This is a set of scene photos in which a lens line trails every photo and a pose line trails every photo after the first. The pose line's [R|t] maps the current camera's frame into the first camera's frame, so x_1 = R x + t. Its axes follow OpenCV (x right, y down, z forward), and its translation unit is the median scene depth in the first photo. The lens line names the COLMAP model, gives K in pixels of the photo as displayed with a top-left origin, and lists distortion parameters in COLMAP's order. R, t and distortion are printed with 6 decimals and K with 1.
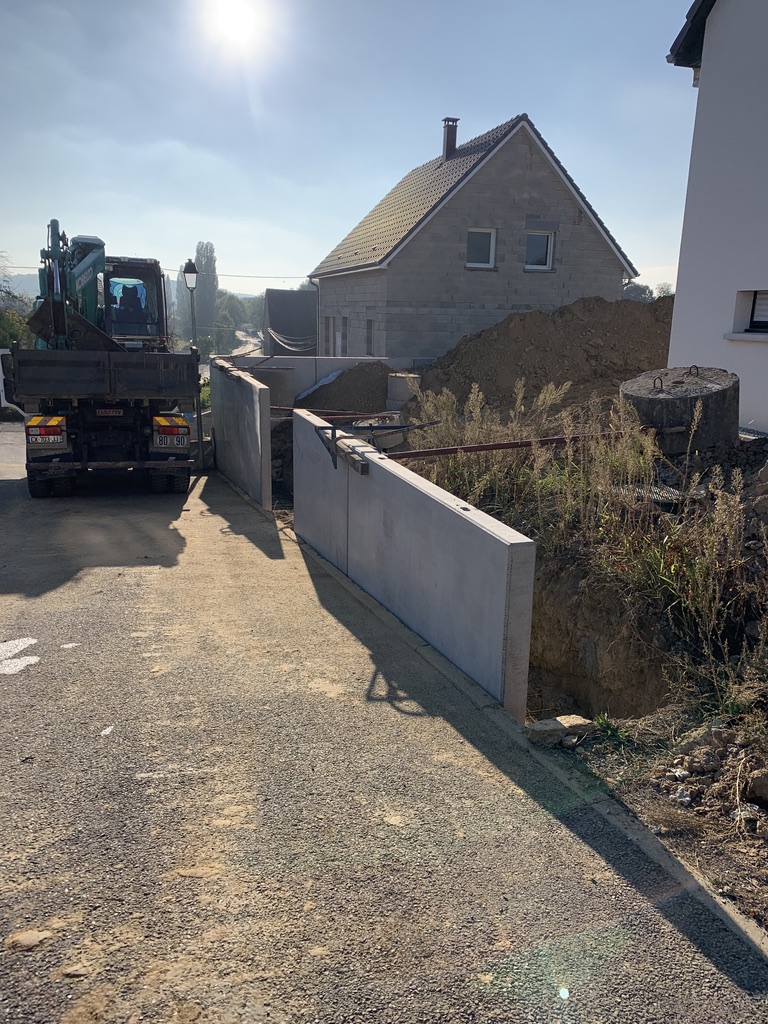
lens RADIAL K [[795.6, 0, 384.0], [0, 795.6, 512.0], [0, 0, 1]] dist [0.028039, -0.011461]
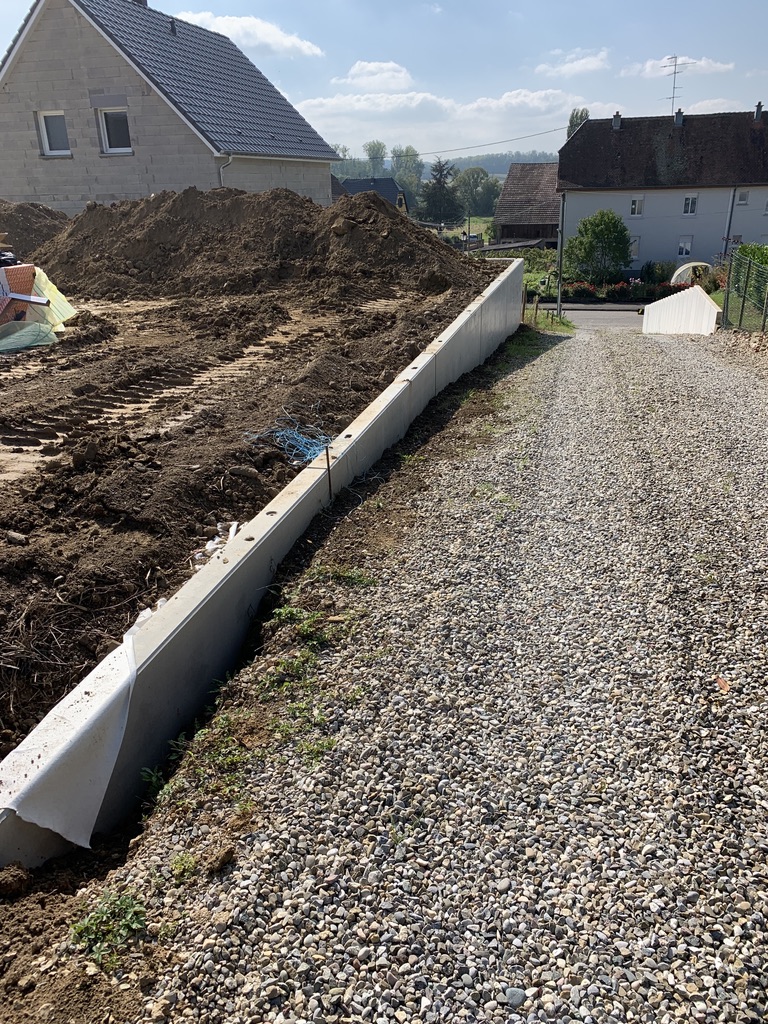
lens RADIAL K [[795.6, 0, 384.0], [0, 795.6, 512.0], [0, 0, 1]] dist [0.028039, -0.011461]
pose [[0.849217, 0.163285, -0.502164, 0.981176], [-0.090542, 0.981931, 0.166171, -0.084260], [0.520224, -0.095649, 0.848657, 0.353380]]
